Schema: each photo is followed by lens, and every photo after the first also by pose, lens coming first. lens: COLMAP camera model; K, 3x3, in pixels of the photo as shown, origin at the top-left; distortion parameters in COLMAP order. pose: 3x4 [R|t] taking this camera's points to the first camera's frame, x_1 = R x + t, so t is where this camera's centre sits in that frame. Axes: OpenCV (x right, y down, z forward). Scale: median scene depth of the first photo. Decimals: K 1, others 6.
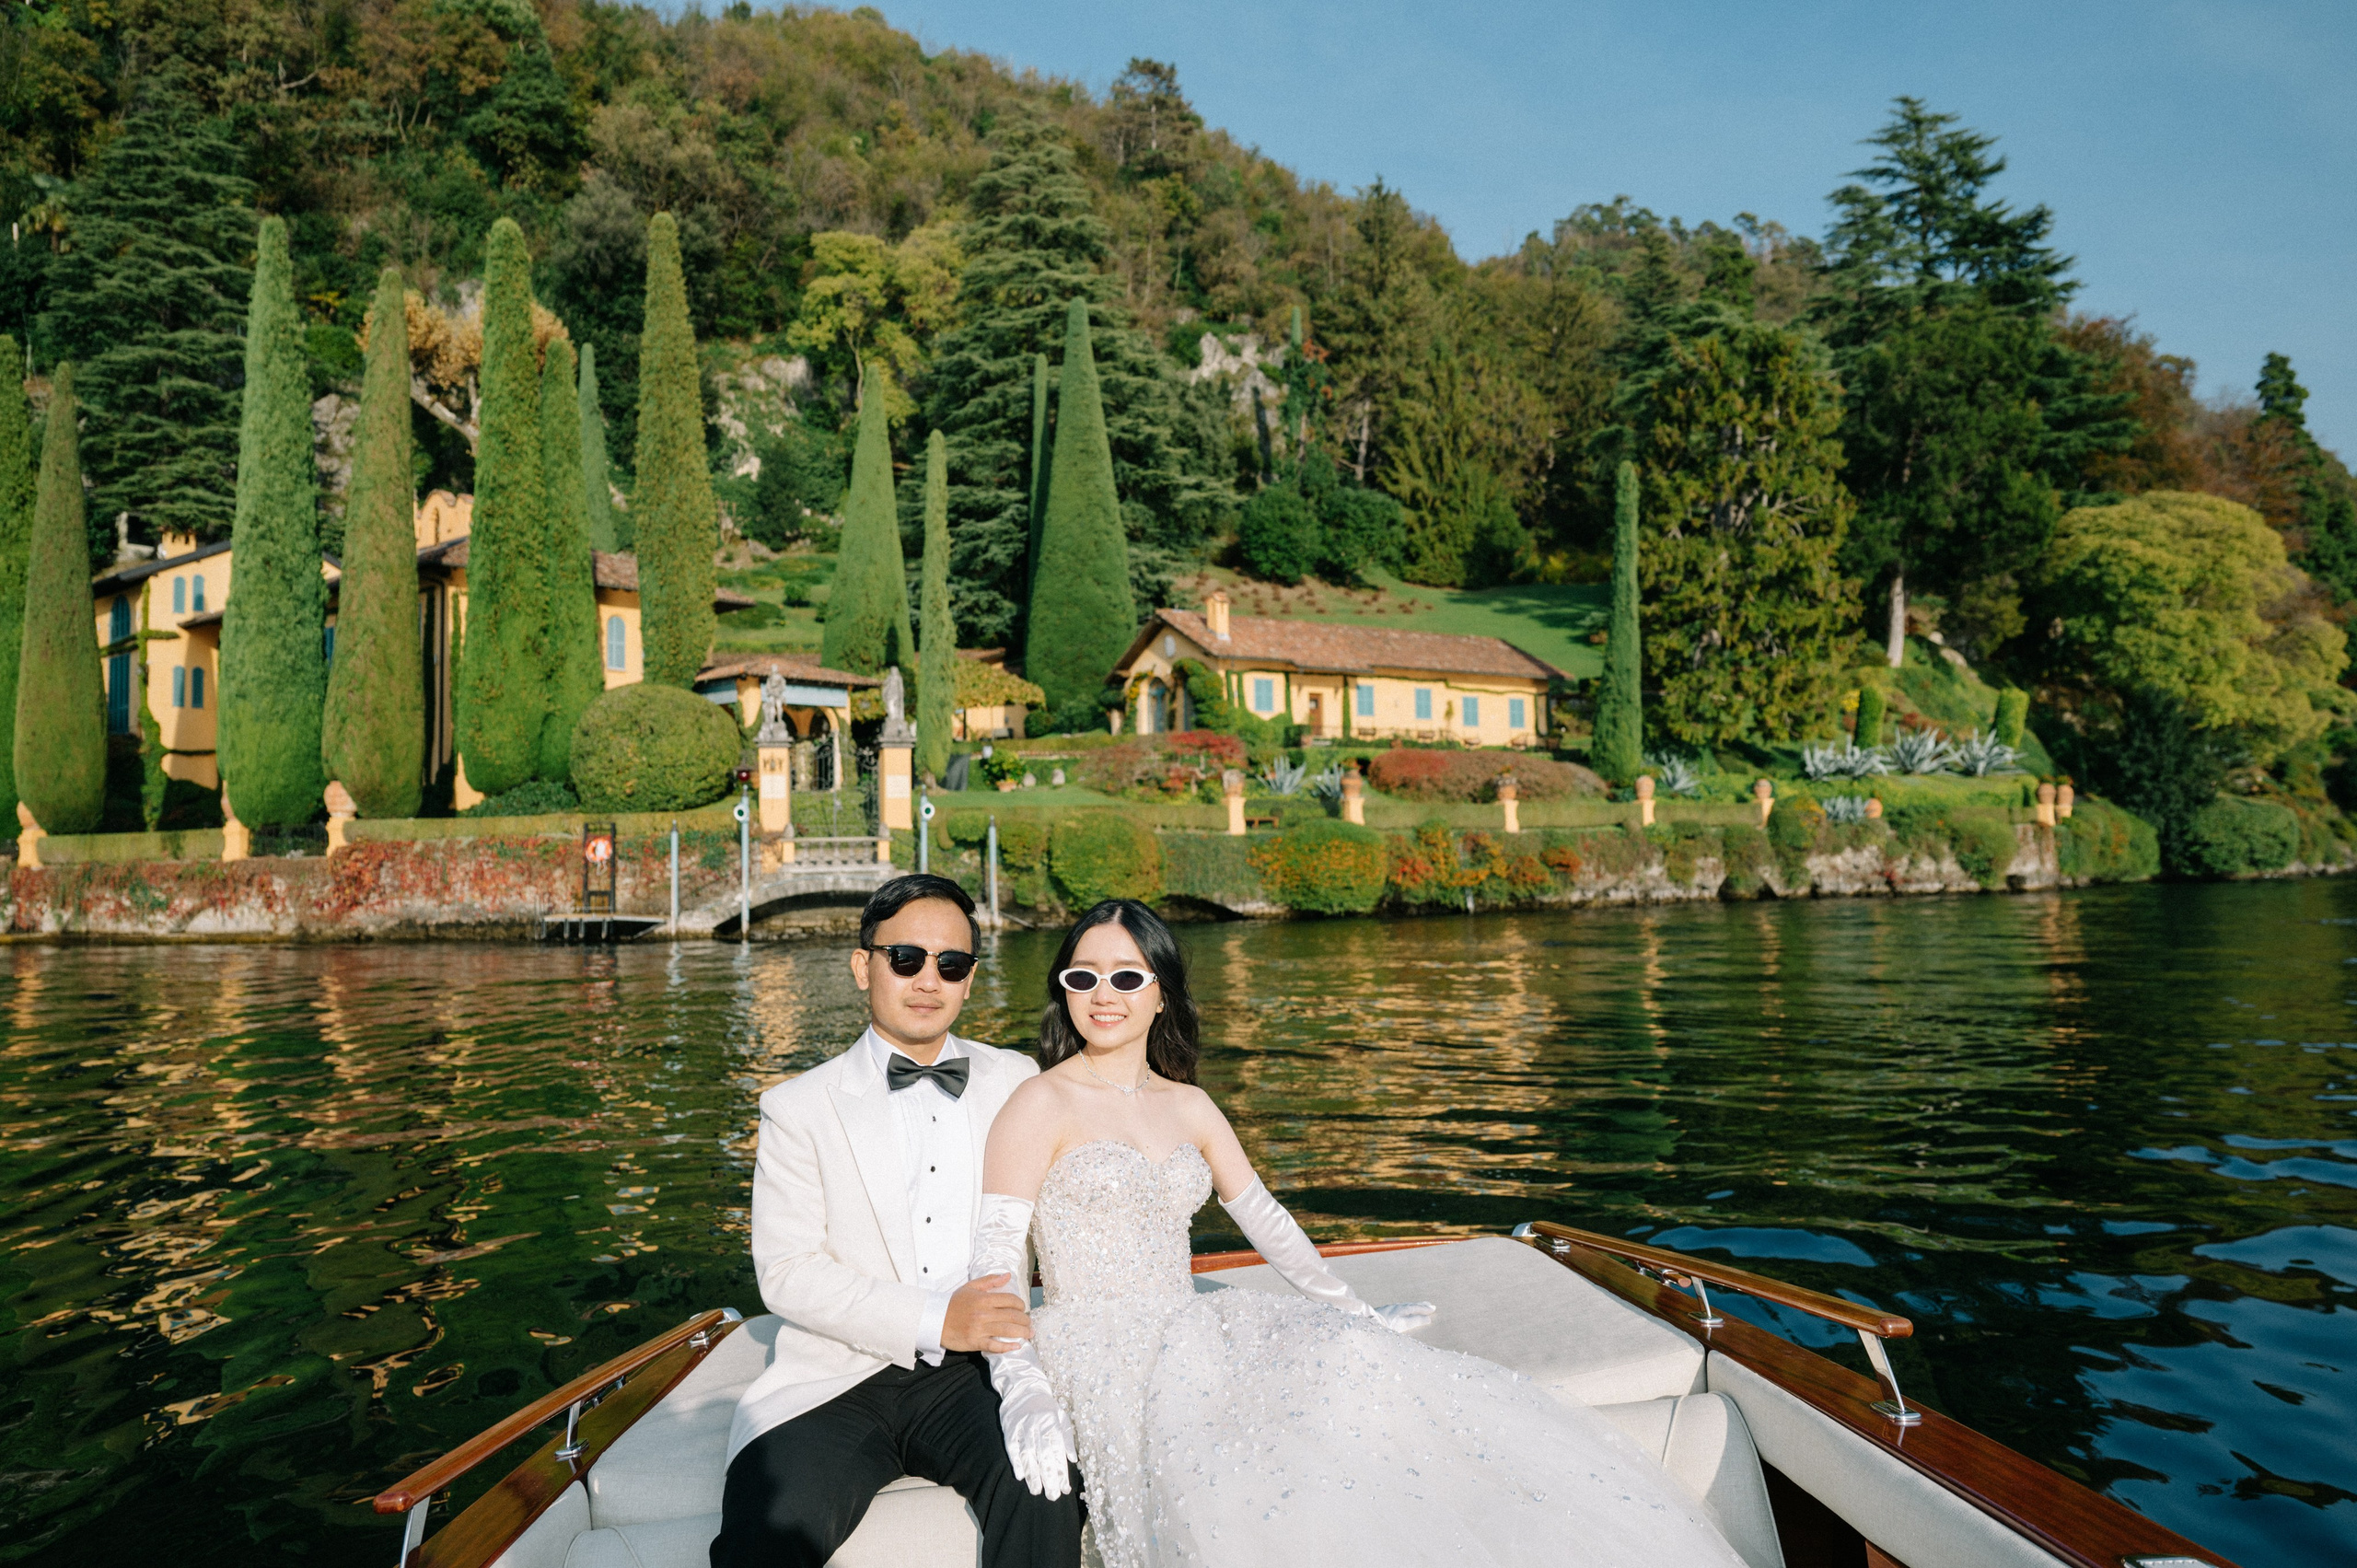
lens RADIAL K [[1583.9, 0, 1192.9], [0, 1583.9, 792.1], [0, 0, 1]] dist [0.000650, 0.001694]
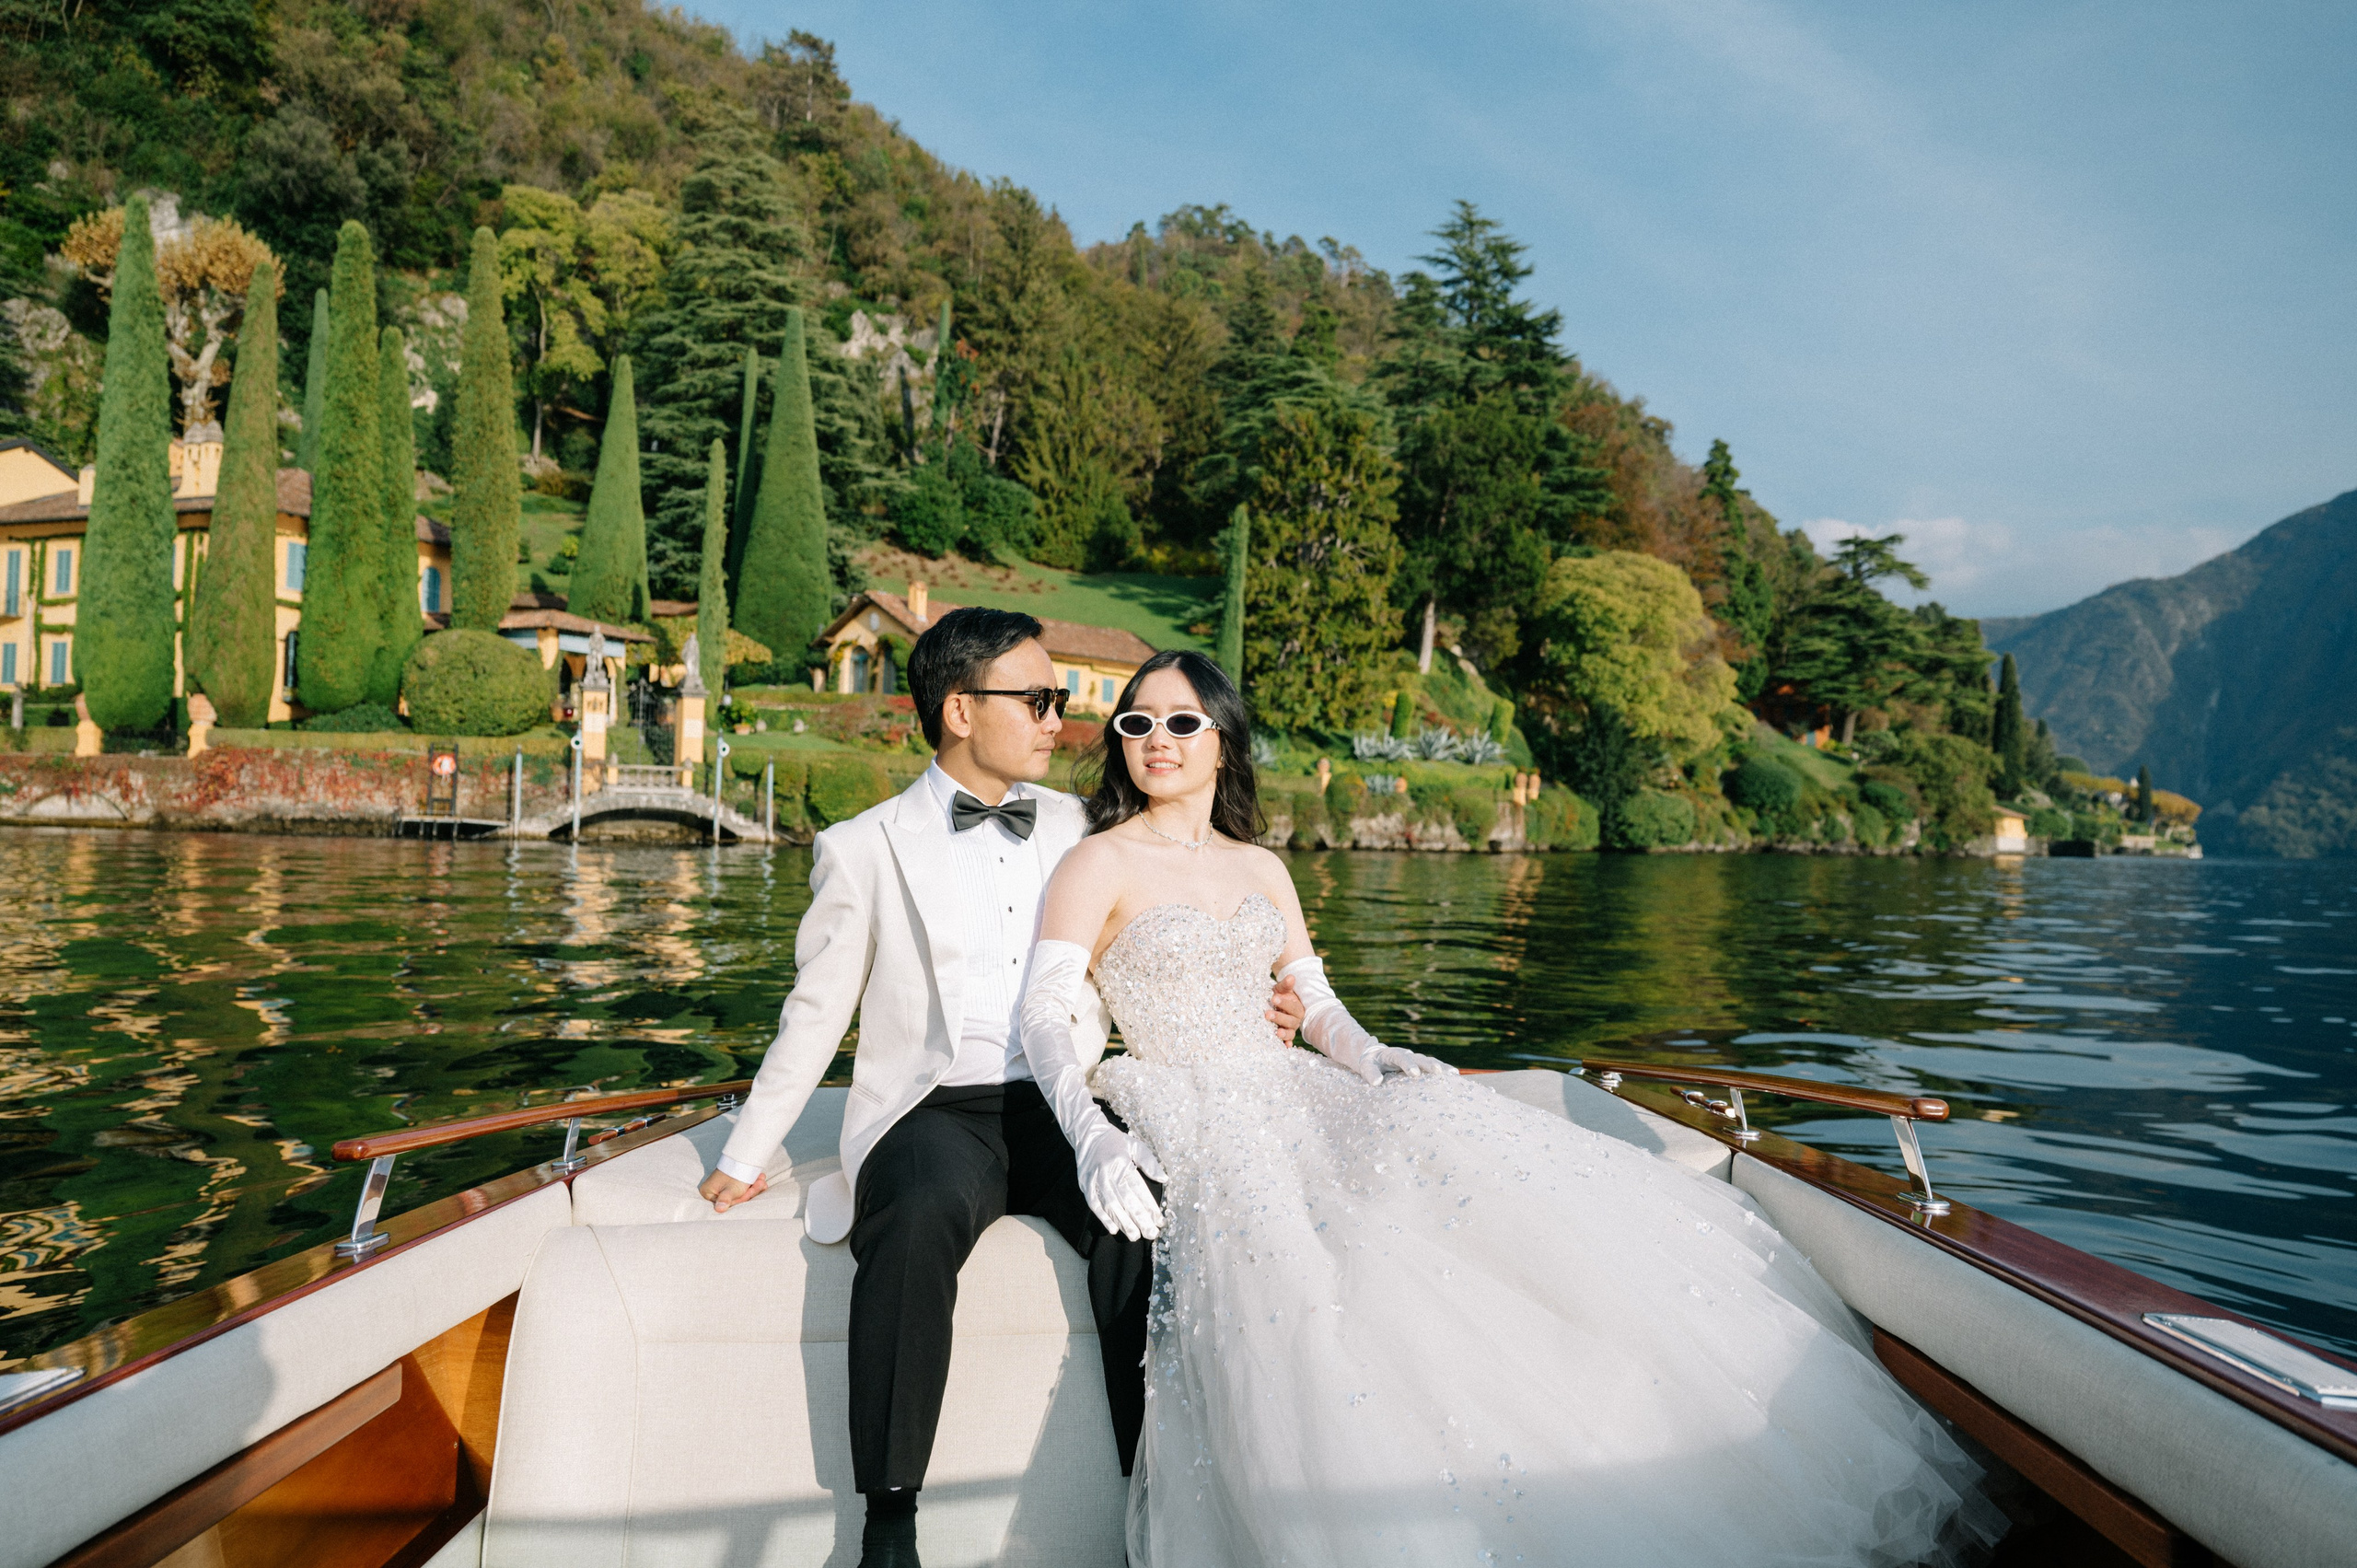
lens RADIAL K [[1605.2, 0, 1183.8], [0, 1605.2, 817.5], [0, 0, 1]] dist [-0.003090, 0.009115]
pose [[0.961741, 0.047829, 0.269754, -0.081819], [-0.060906, 0.997329, 0.040314, -0.004351], [-0.267105, -0.055201, 0.962085, -0.189330]]
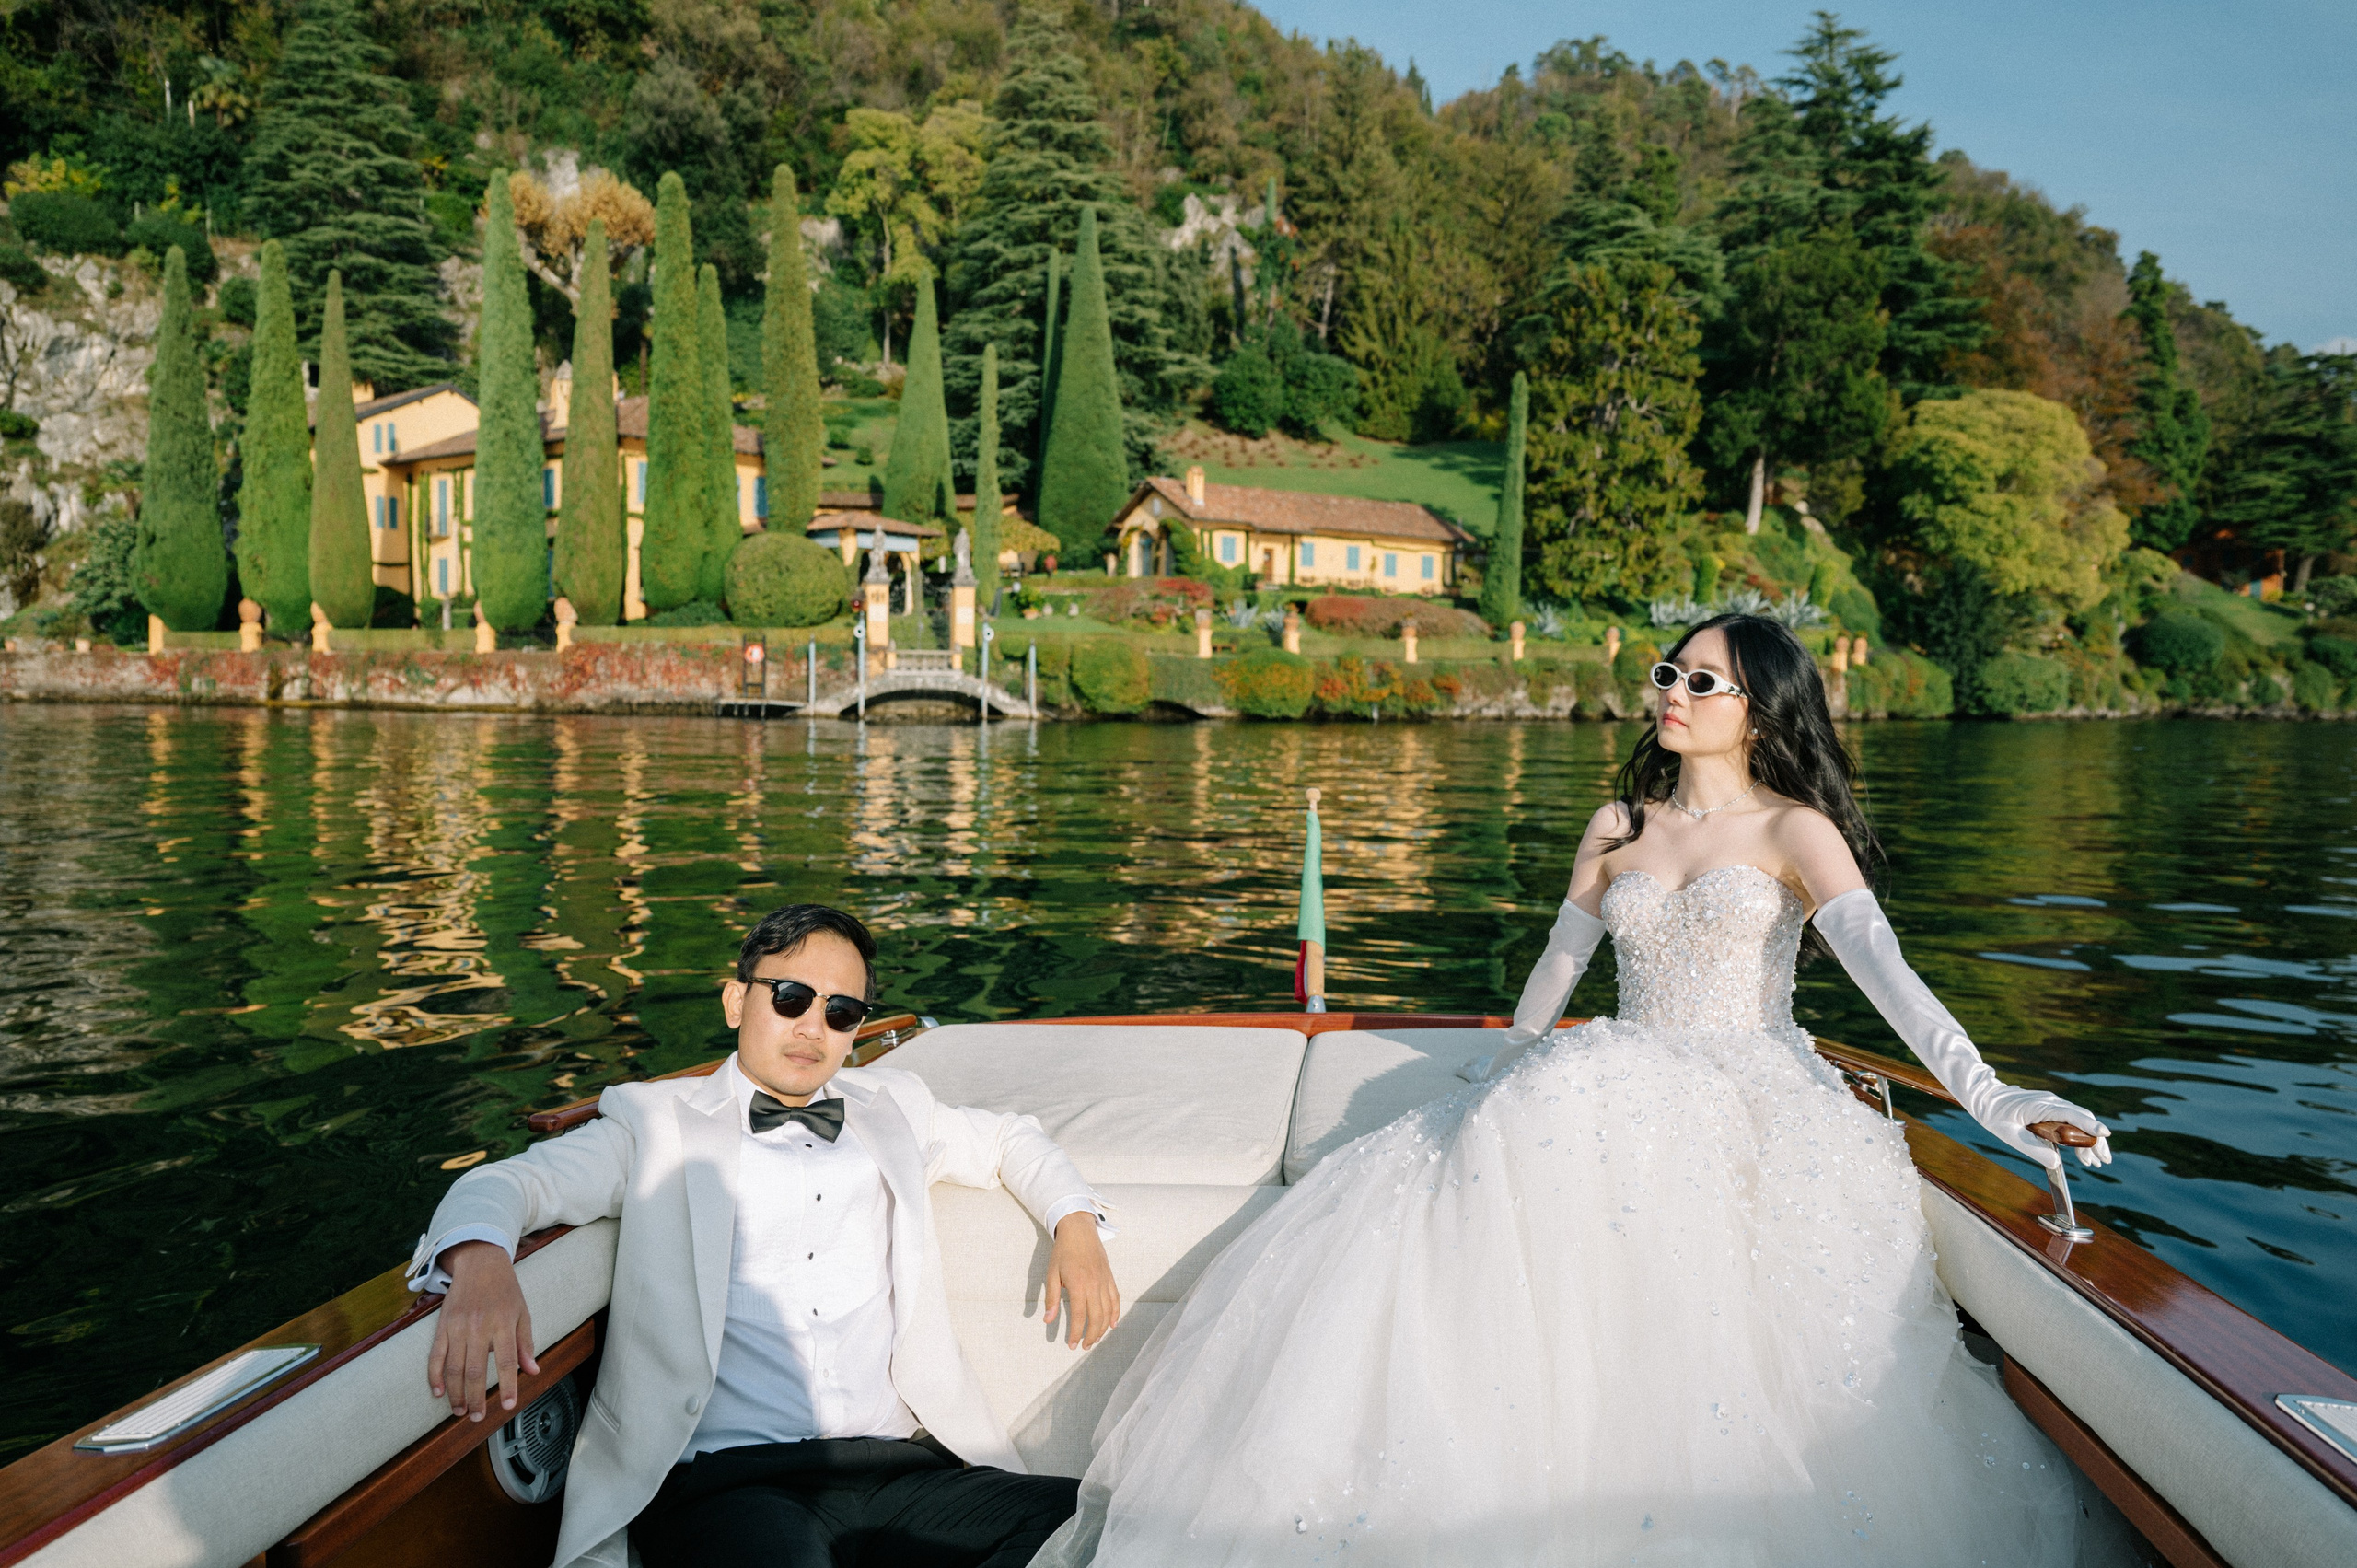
lens RADIAL K [[1605.2, 0, 1183.8], [0, 1605.2, 817.5], [0, 0, 1]] dist [-0.003090, 0.009115]
pose [[0.999246, 0.031704, 0.022409, -0.010148], [-0.034376, 0.990772, 0.131109, -0.010385], [-0.018046, -0.131780, 0.991115, -0.234646]]
